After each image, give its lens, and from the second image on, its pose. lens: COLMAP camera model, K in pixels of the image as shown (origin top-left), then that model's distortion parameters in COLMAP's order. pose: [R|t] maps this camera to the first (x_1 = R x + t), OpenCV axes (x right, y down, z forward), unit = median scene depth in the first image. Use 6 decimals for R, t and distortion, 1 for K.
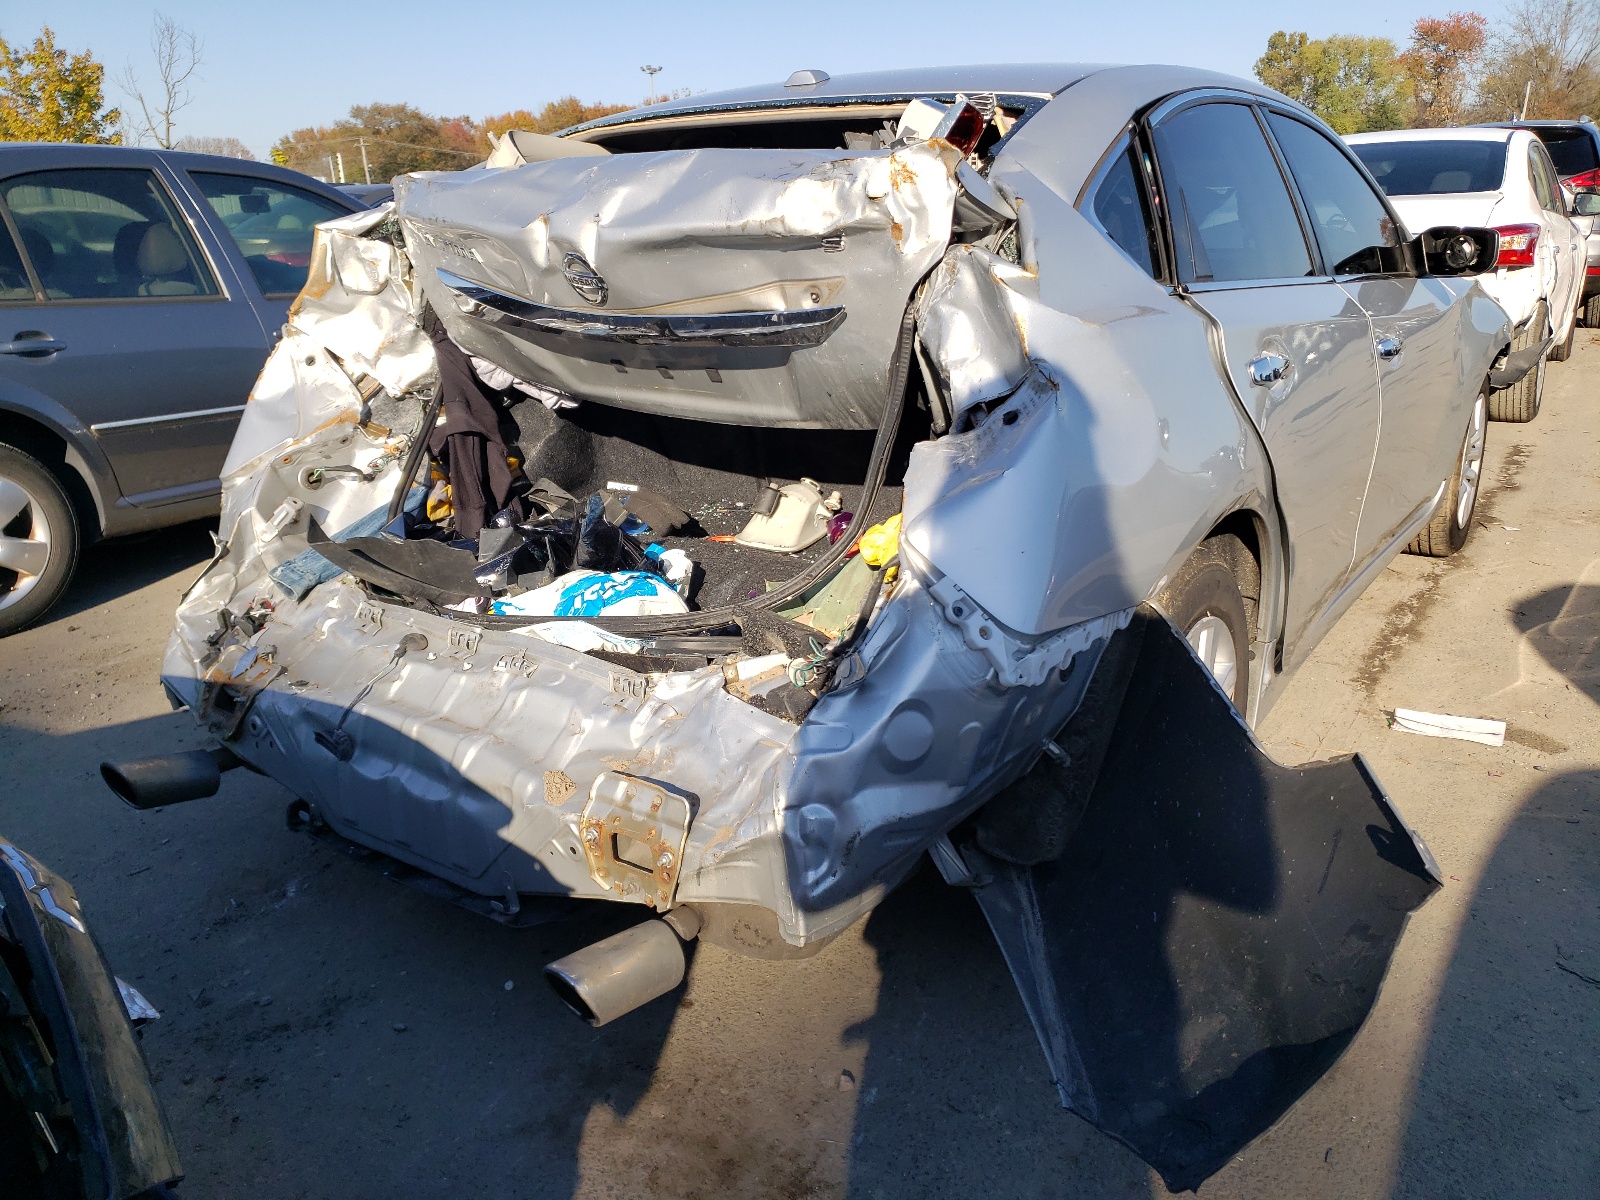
lens RADIAL K [[1335.2, 0, 731.6], [0, 1335.2, 600.6], [0, 0, 1]] dist [0.090609, -0.090559]
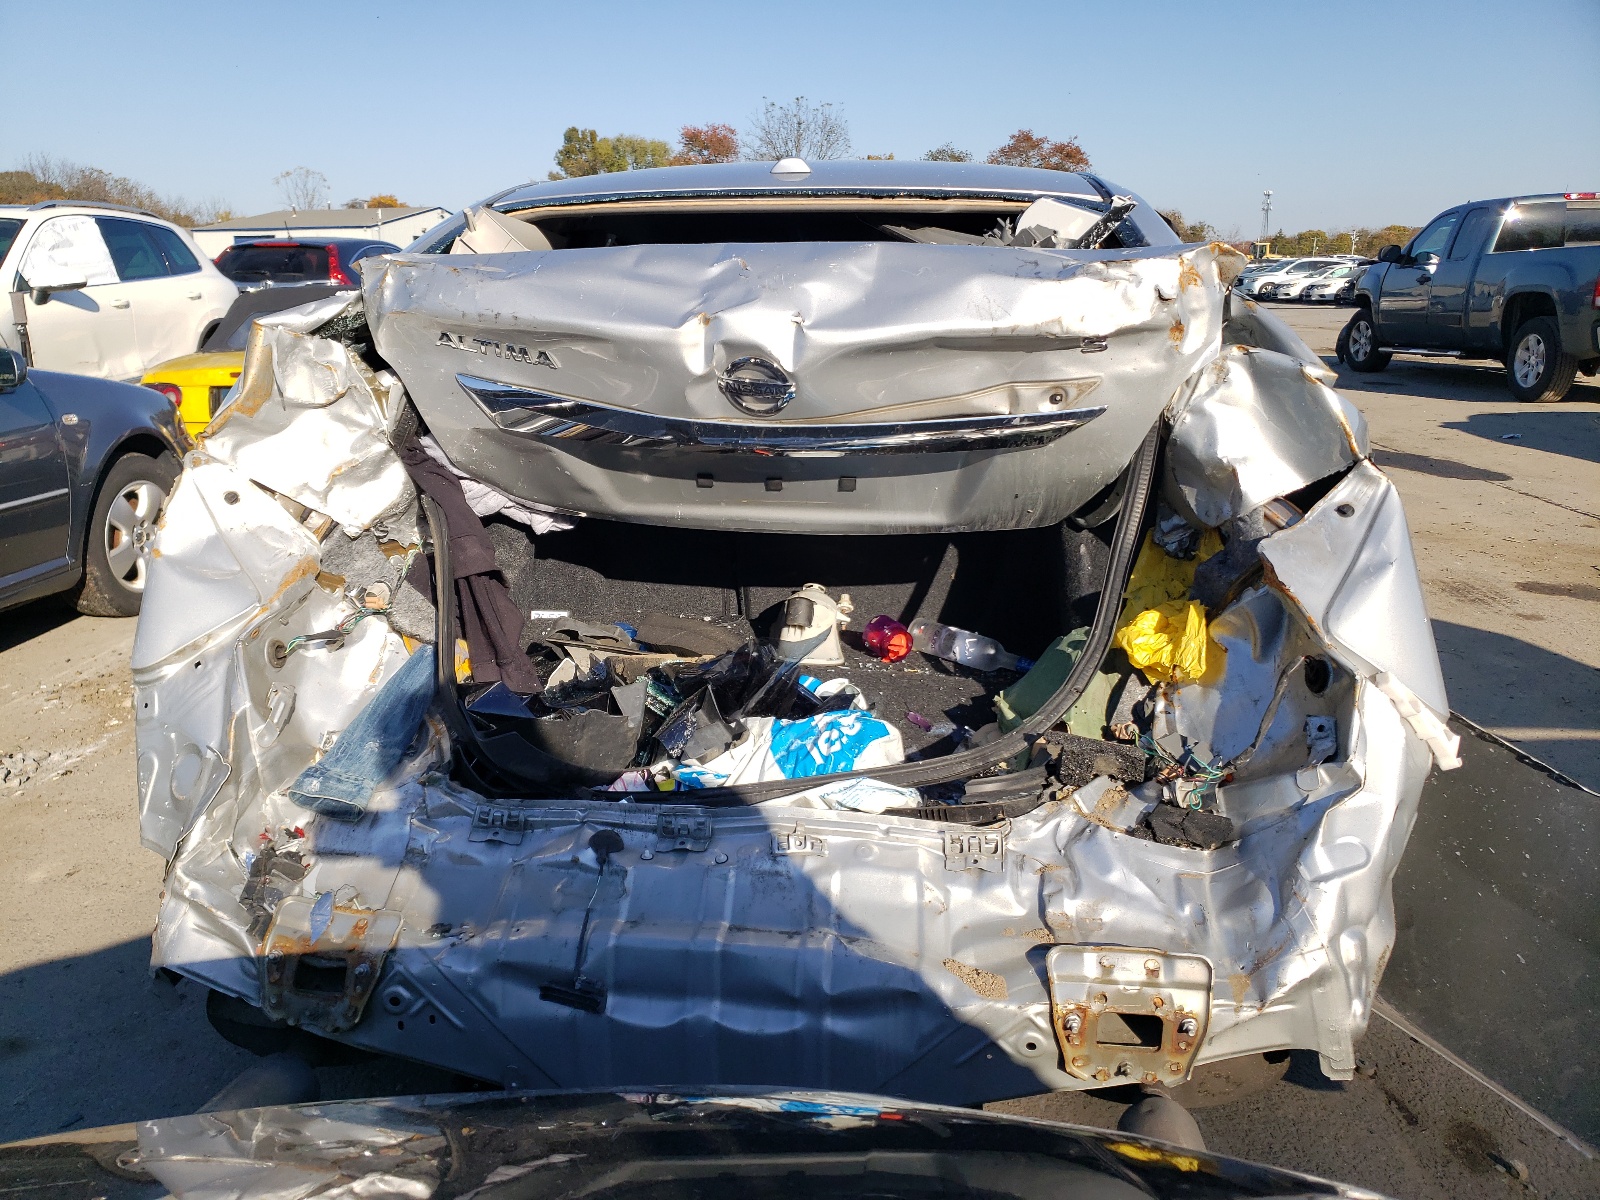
lens RADIAL K [[1335.2, 0, 731.6], [0, 1335.2, 600.6], [0, 0, 1]] dist [0.090609, -0.090559]
pose [[0.852720, -0.109283, 0.510809, -0.481810], [0.133941, 0.990921, -0.011596, -0.078320], [-0.504905, 0.078306, 0.859616, 0.229617]]
